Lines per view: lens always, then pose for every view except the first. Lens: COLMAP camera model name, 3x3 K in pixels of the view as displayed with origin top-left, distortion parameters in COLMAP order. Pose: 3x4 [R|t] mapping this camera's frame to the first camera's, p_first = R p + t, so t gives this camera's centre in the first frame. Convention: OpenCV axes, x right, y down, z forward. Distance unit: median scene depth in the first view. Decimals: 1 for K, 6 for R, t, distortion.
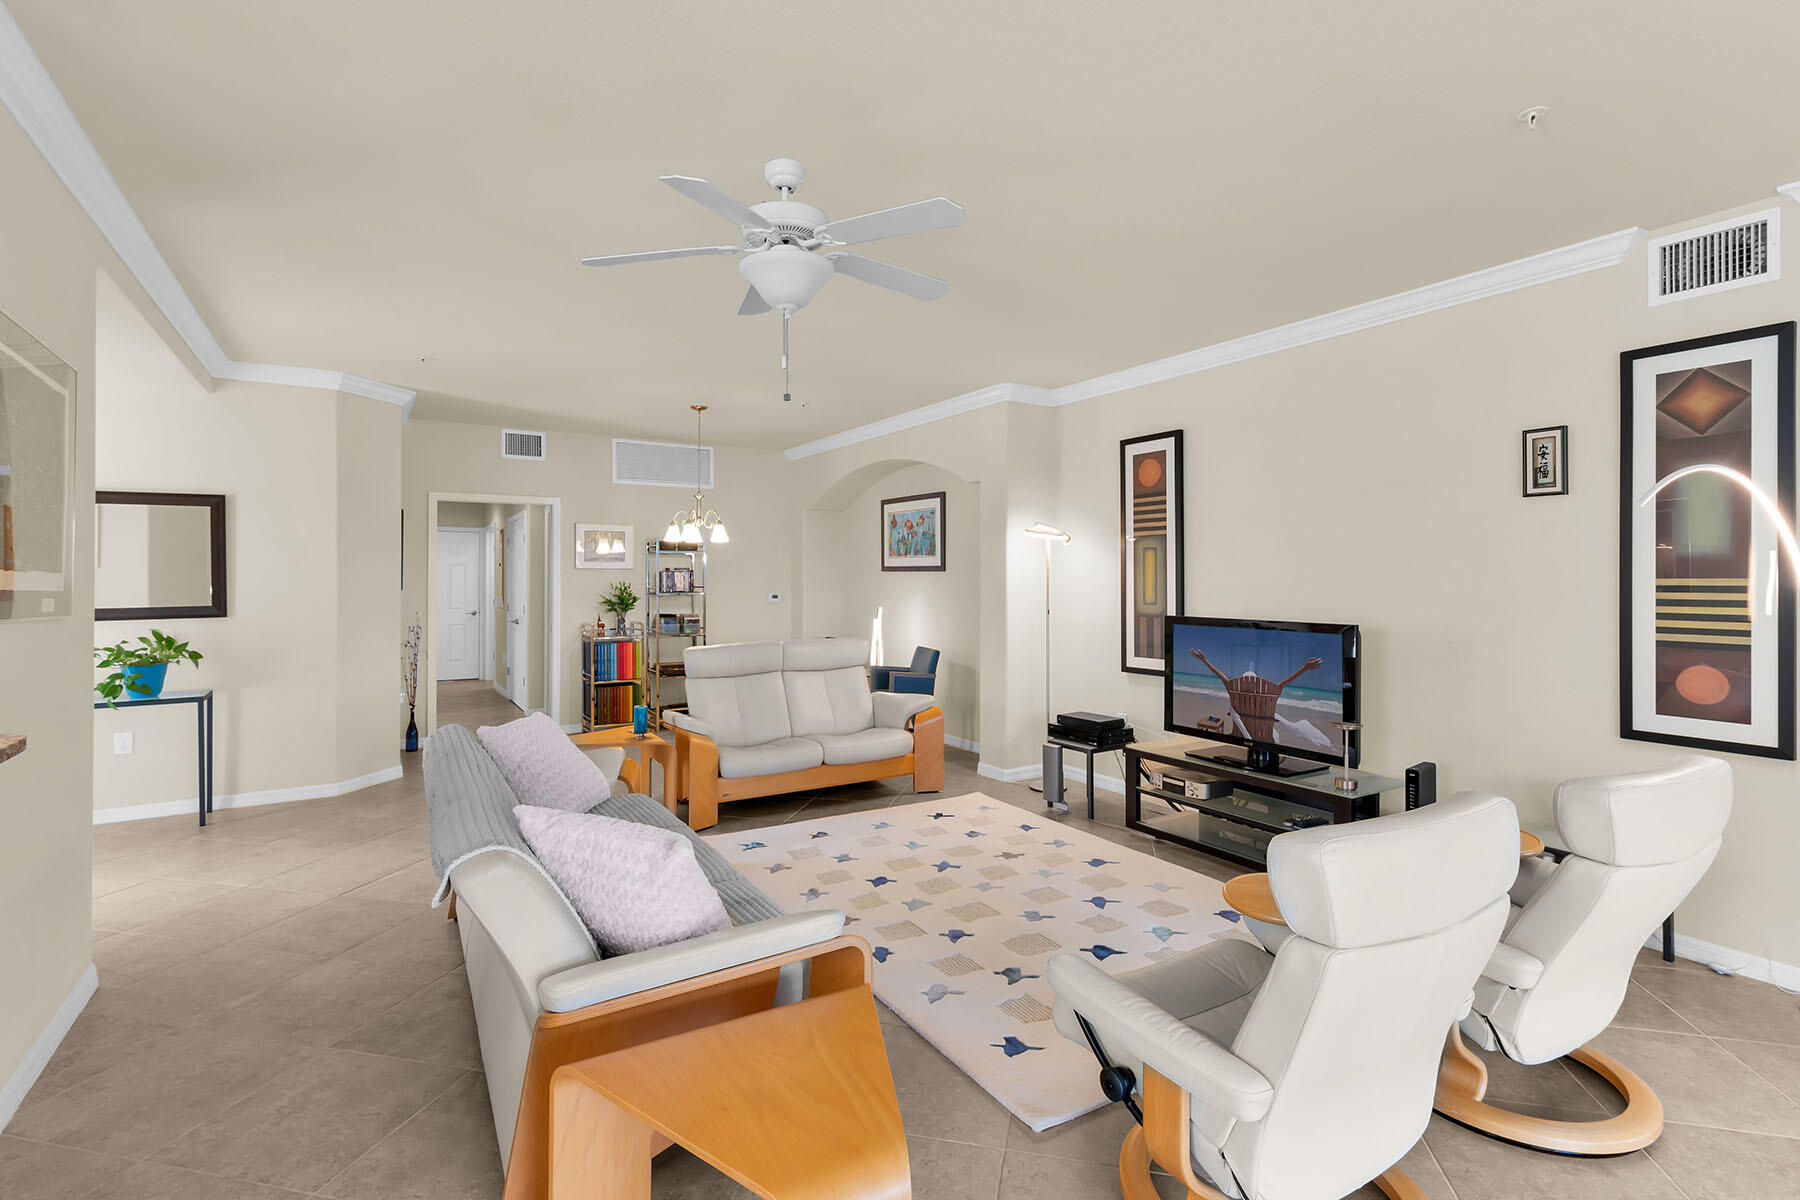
lens RADIAL K [[849.1, 0, 902.2], [0, 849.1, 585.4], [0, 0, 1]] dist [0.000587, -0.000165]
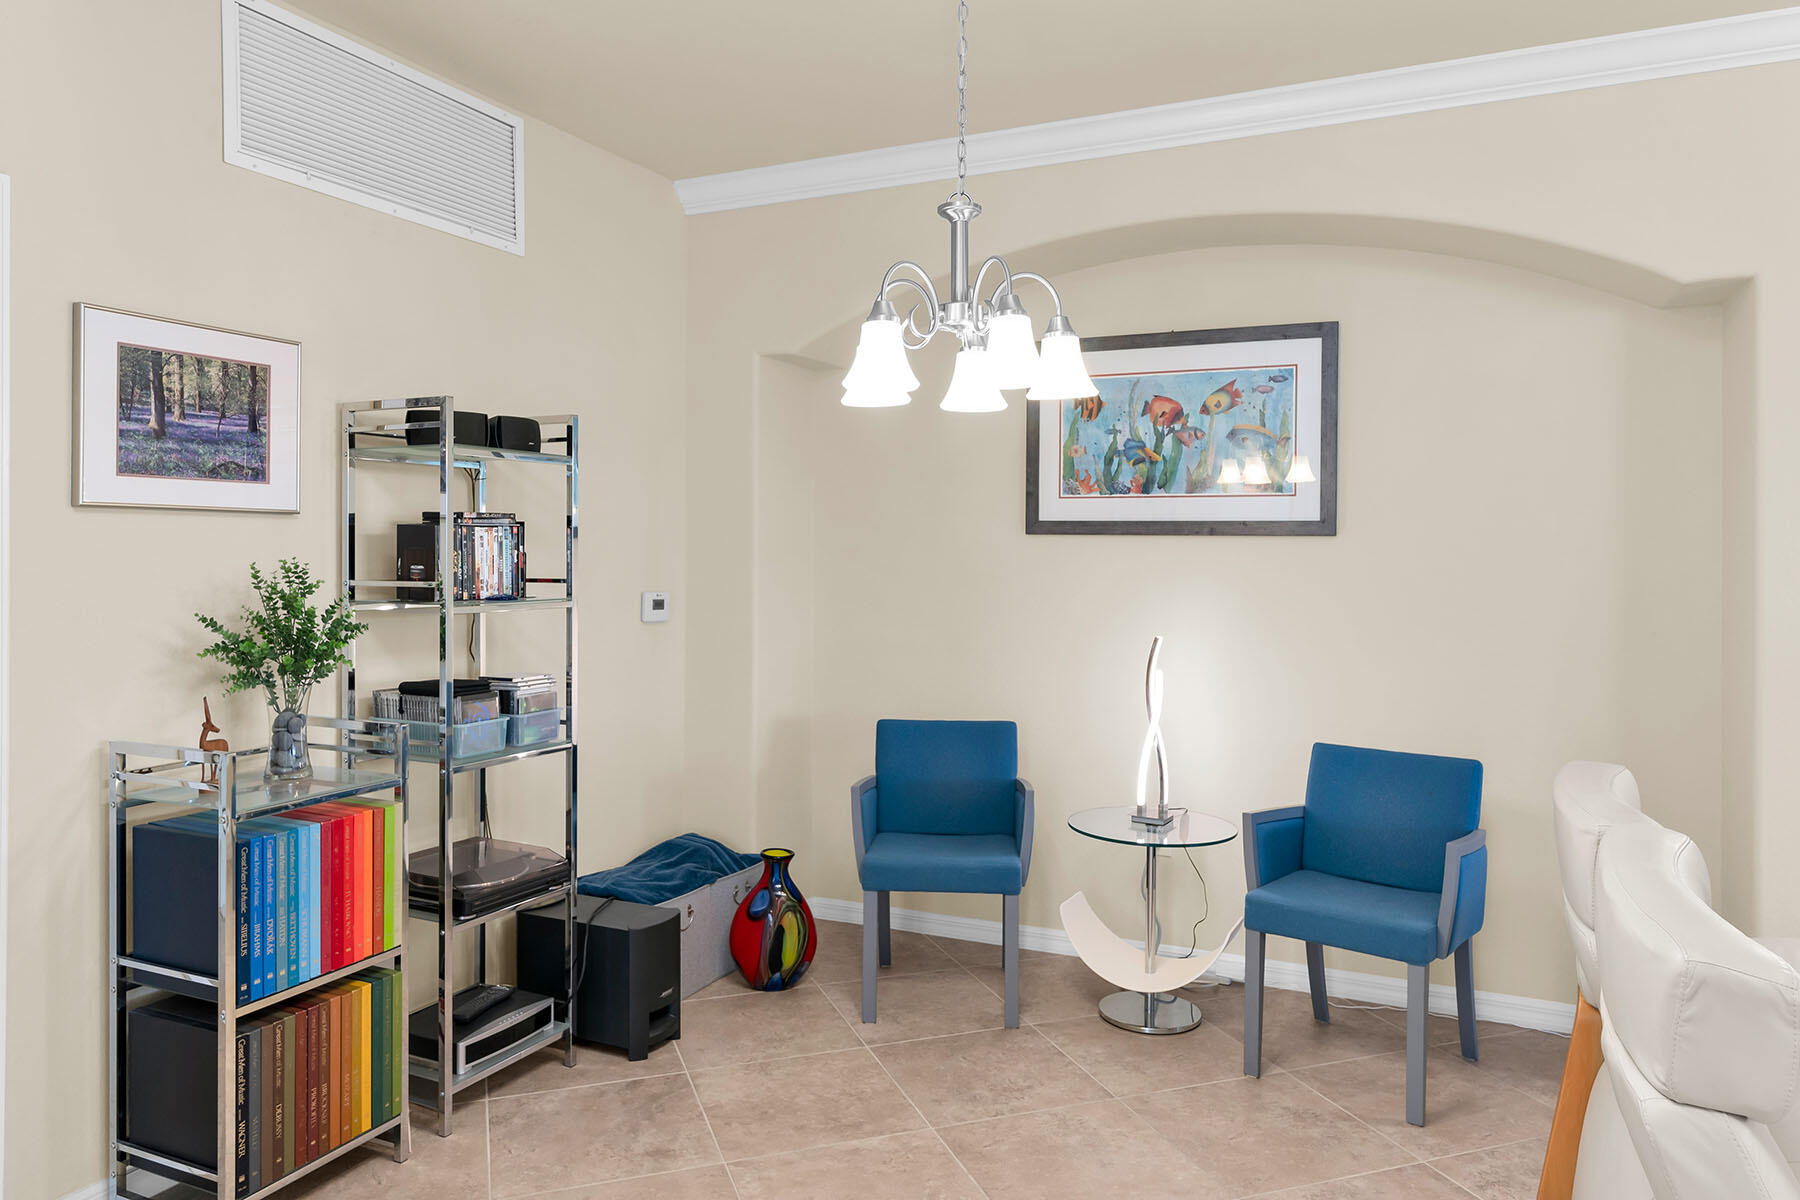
lens RADIAL K [[1245.7, 0, 946.8], [0, 1245.7, 553.7], [0, 0, 1]] dist [0.005749, -0.001746]
pose [[0.845978, 0.005140, 0.533192, -0.492322], [-0.001775, 0.999975, -0.006823, -0.006137], [-0.533214, 0.004826, 0.845966, 0.801525]]
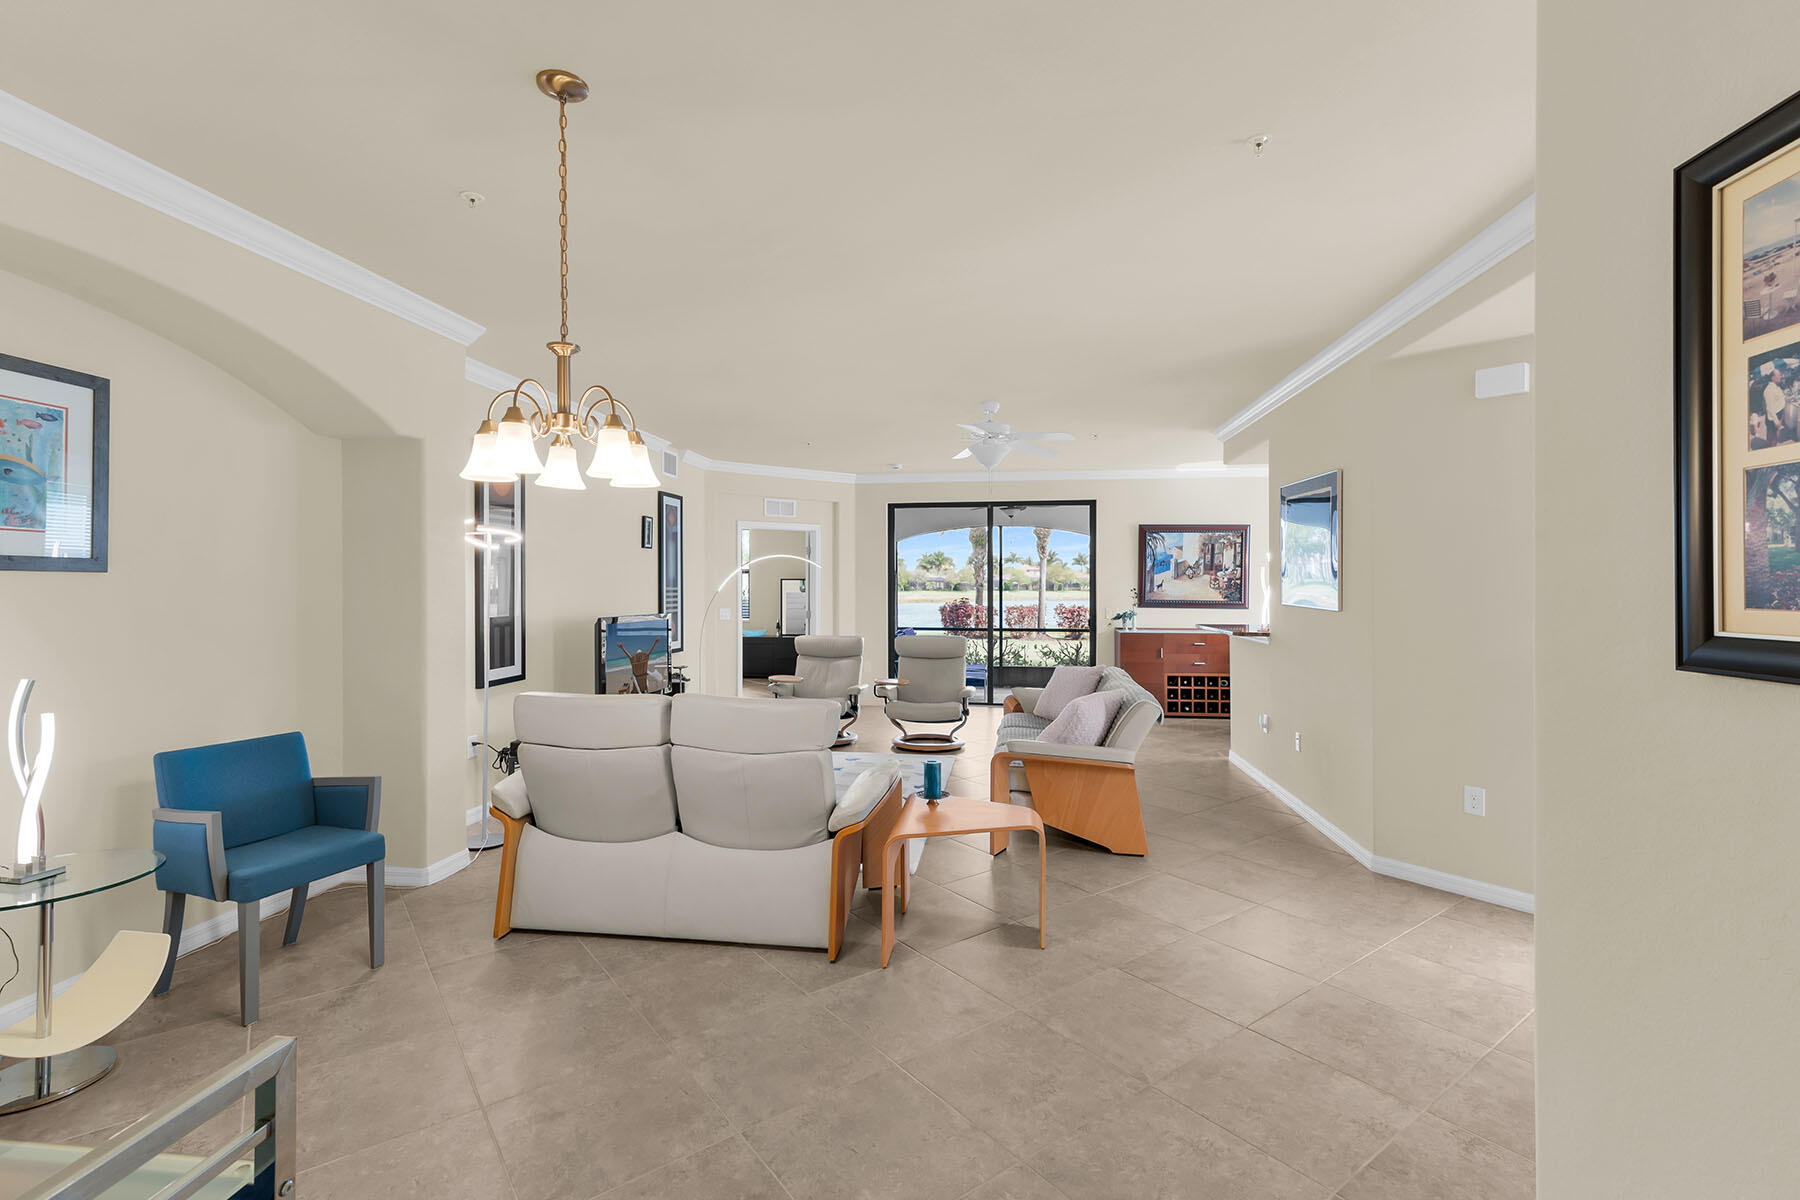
lens RADIAL K [[814.1, 0, 889.6], [0, 814.1, 580.8], [0, 0, 1]] dist [0.013222, -0.001307]
pose [[-0.763735, 0.002129, 0.645526, -0.635586], [0.003597, 0.999993, 0.000957, -0.014860], [-0.645520, 0.003053, -0.763738, 1.350018]]
